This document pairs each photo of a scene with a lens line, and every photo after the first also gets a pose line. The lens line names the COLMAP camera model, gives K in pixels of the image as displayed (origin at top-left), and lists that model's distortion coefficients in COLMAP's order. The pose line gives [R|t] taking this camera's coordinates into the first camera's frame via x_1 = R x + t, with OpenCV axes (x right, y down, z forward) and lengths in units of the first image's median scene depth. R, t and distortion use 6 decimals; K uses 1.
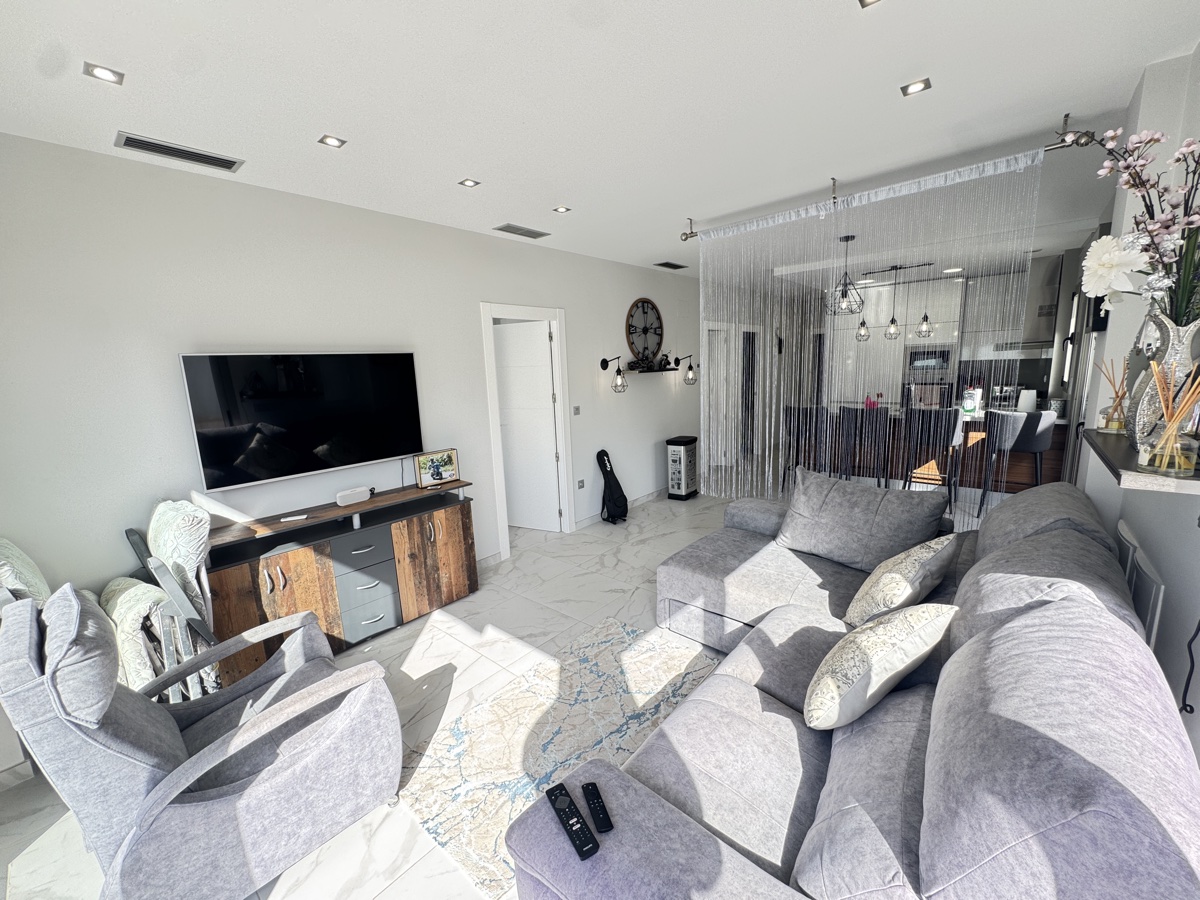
lens RADIAL K [[479.7, 0, 599.8], [0, 479.7, 452.5], [0, 0, 1]] dist [-0.002810, -0.000192]
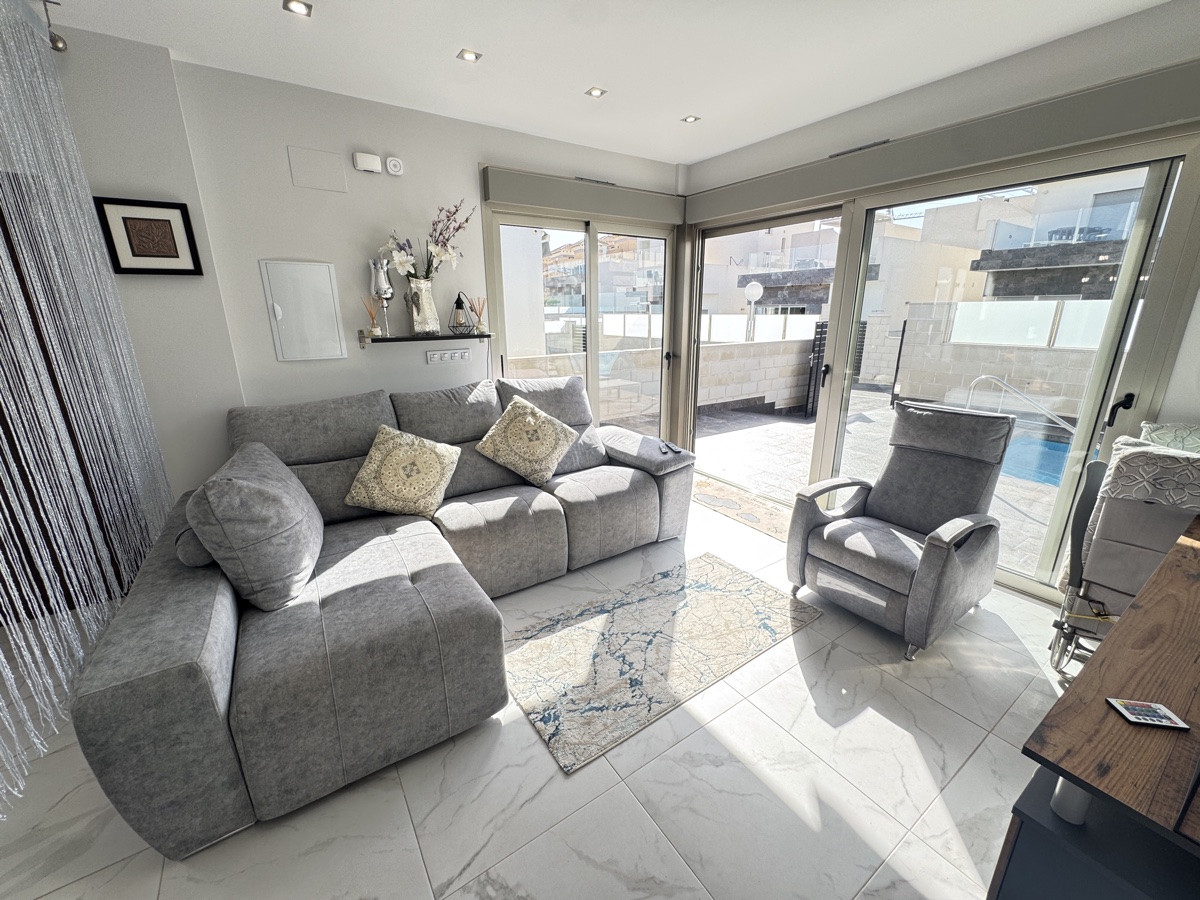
lens RADIAL K [[479.7, 0, 599.0], [0, 479.7, 451.6], [0, 0, 1]] dist [-0.002810, -0.000192]
pose [[-0.963888, -0.026028, 0.265033, -0.176272], [0.093153, 0.899389, 0.427109, -0.225615], [-0.249484, 0.436374, -0.864485, 1.596771]]
